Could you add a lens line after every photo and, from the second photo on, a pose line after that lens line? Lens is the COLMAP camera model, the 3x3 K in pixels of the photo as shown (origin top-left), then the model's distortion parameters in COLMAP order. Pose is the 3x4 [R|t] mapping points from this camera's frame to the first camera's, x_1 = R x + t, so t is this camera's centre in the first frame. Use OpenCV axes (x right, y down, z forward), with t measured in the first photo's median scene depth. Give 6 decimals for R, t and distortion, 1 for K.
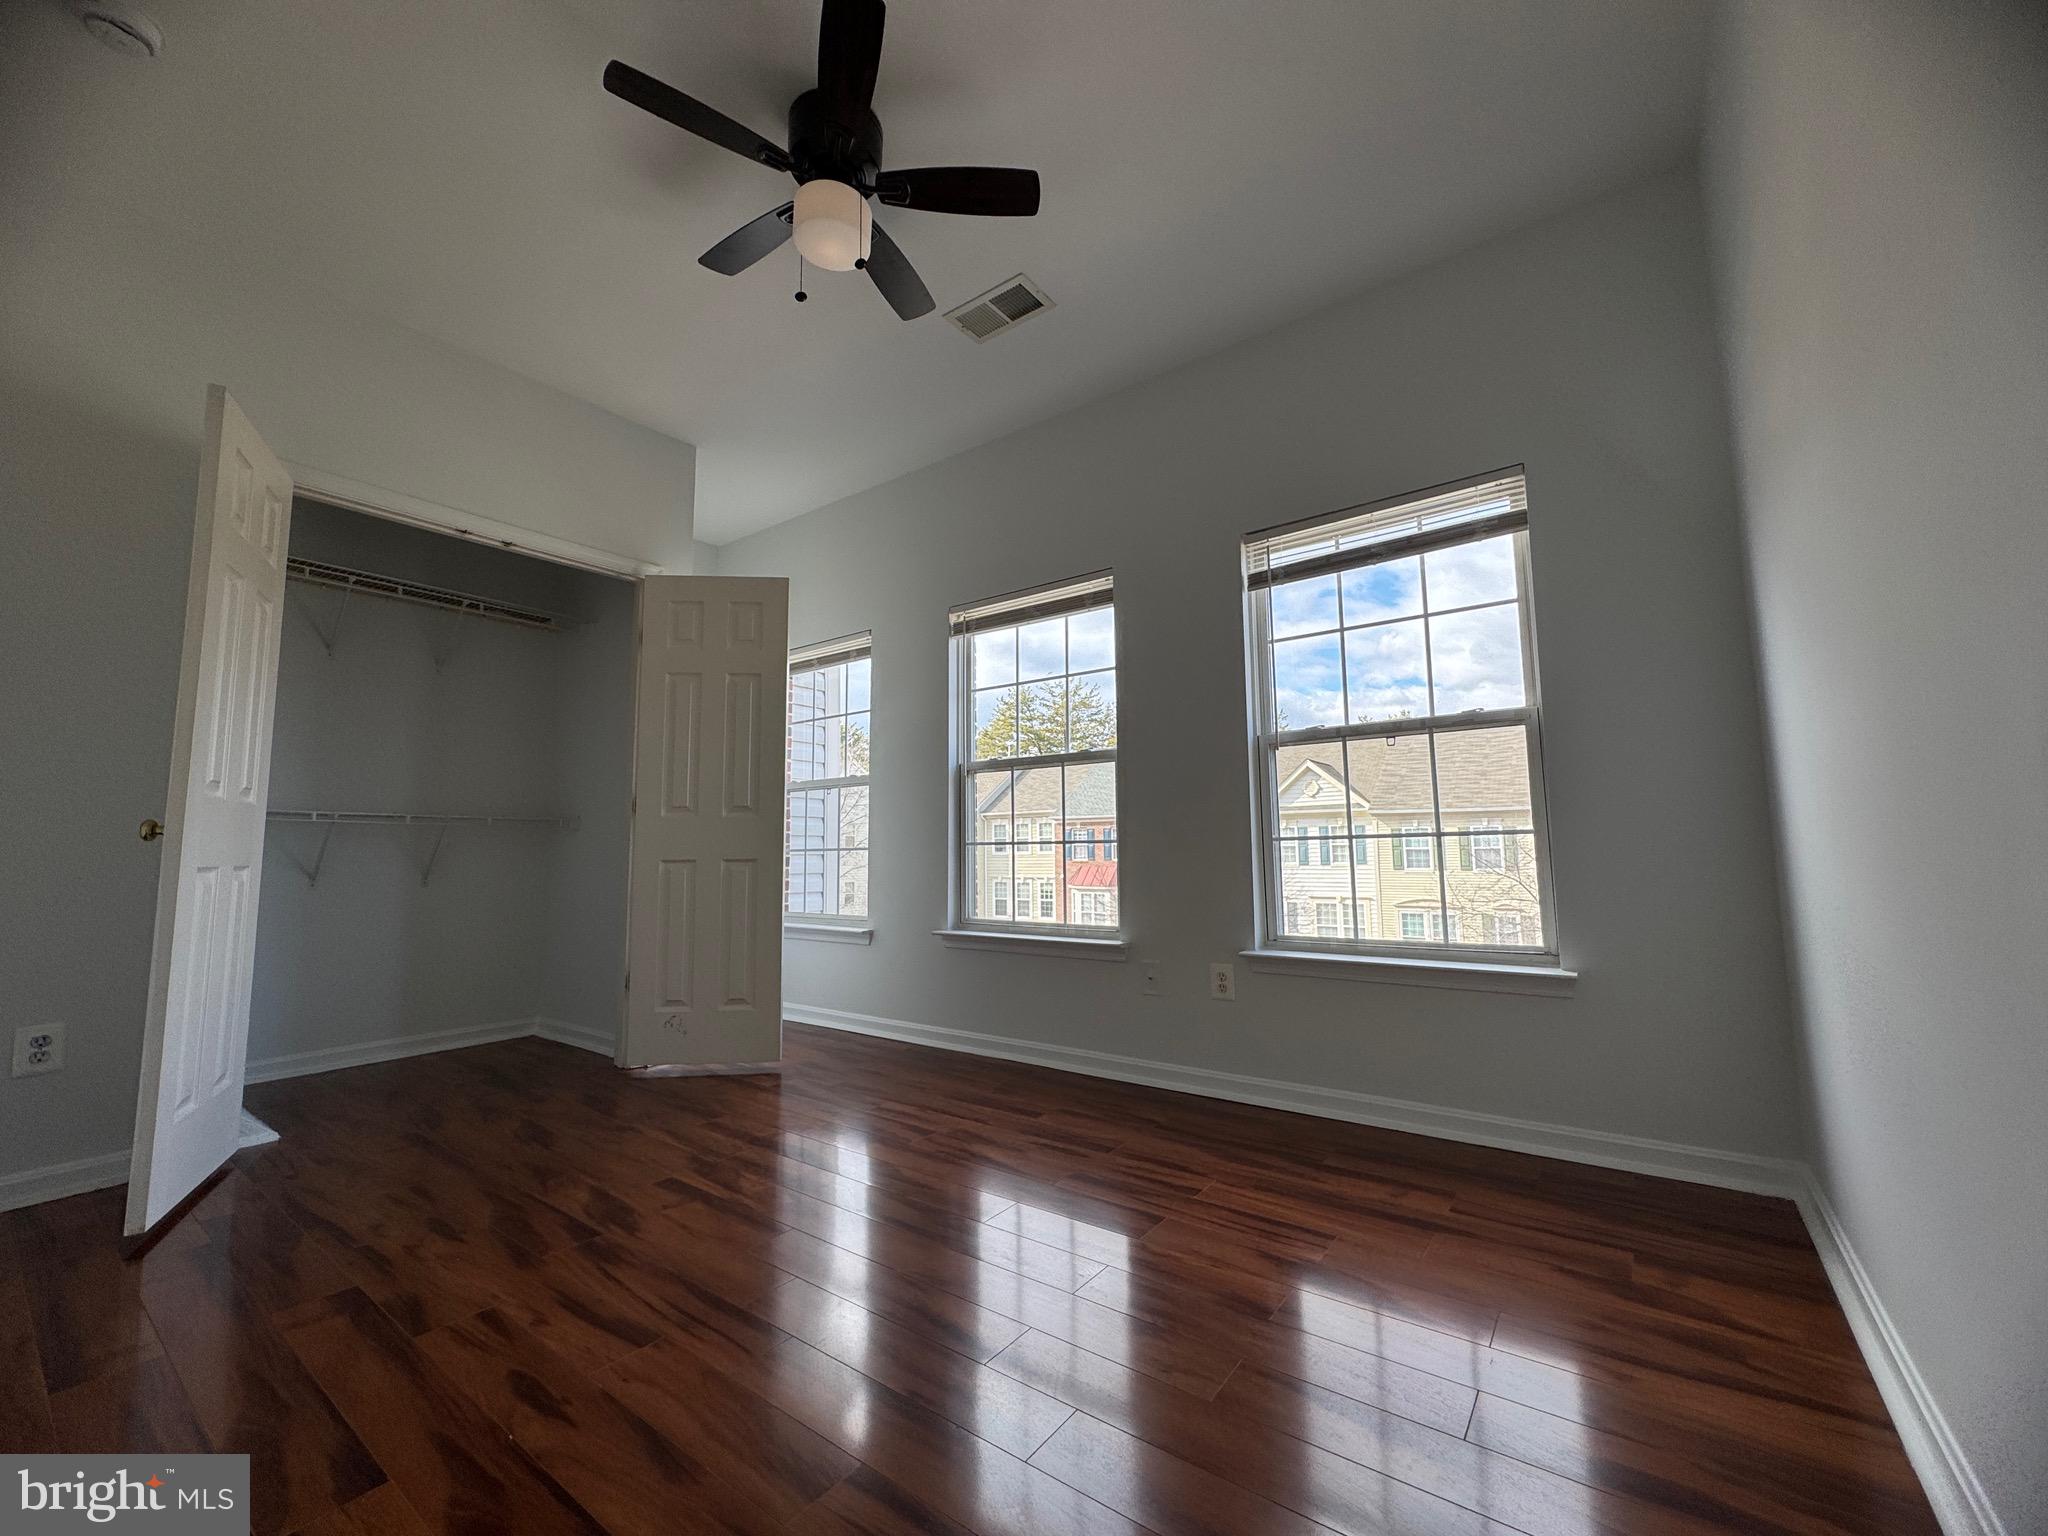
lens RADIAL K [[817.3, 0, 1024.0], [0, 817.3, 768.0], [0, 0, 1]] dist [-0.001746, -0.000544]
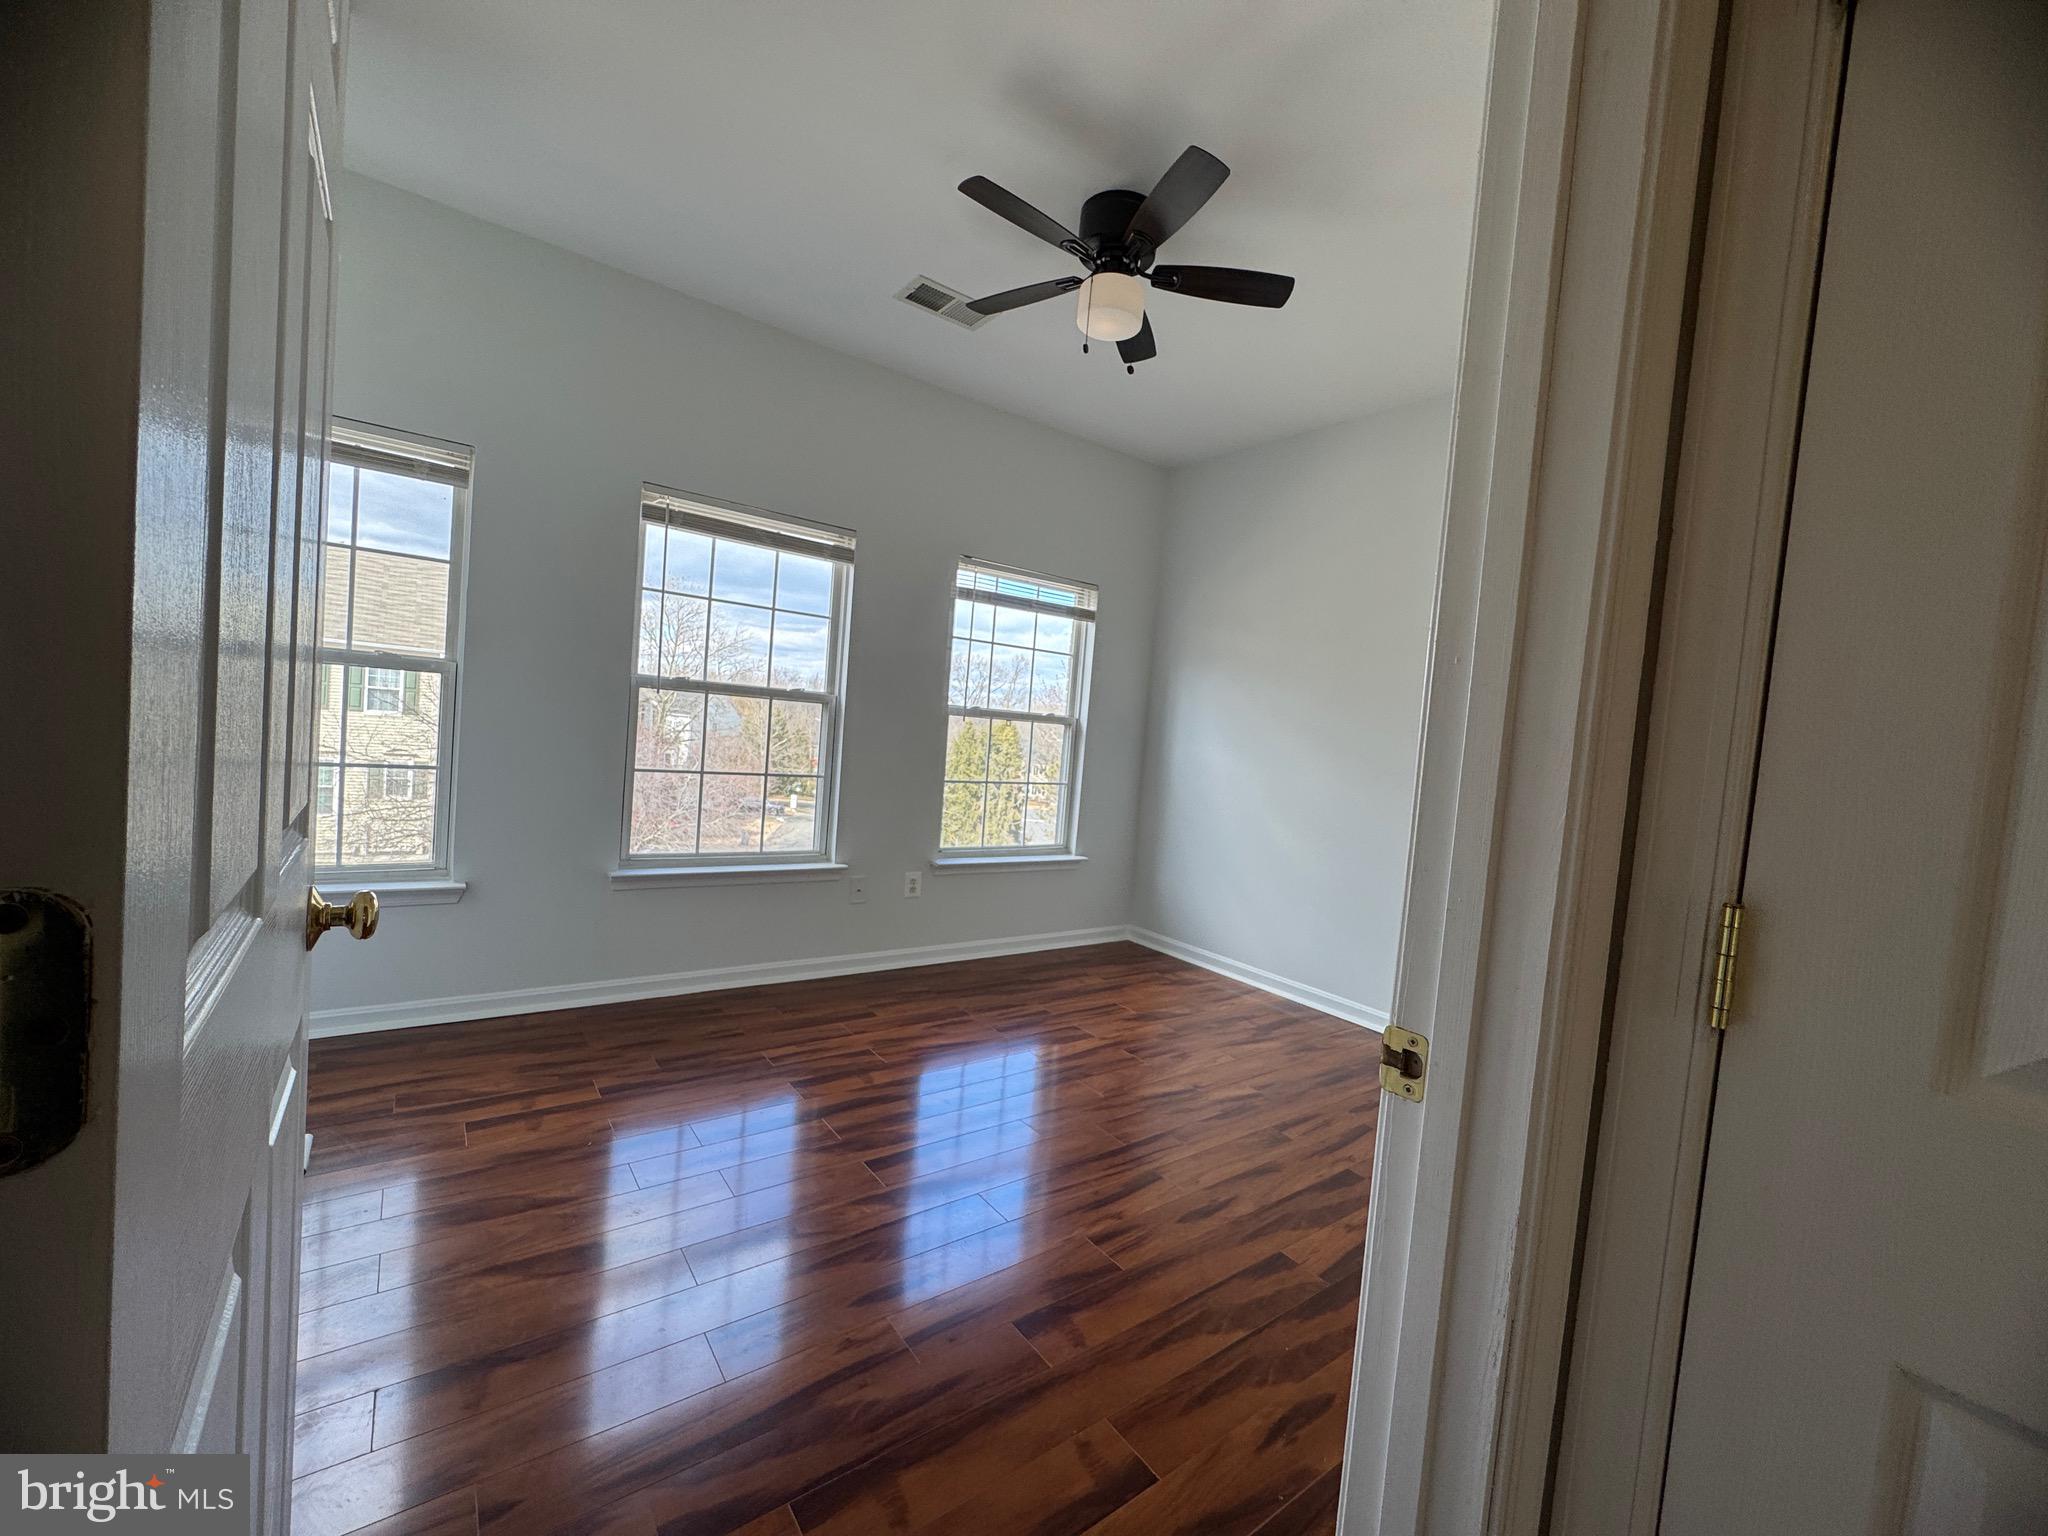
lens RADIAL K [[817.3, 0, 1024.0], [0, 817.3, 768.0], [0, 0, 1]] dist [-0.001746, -0.000544]
pose [[0.278363, -0.009562, 0.960428, -1.114865], [-0.185511, 0.980586, 0.063530, -0.057528], [-0.942390, -0.195855, 0.271185, 0.538070]]
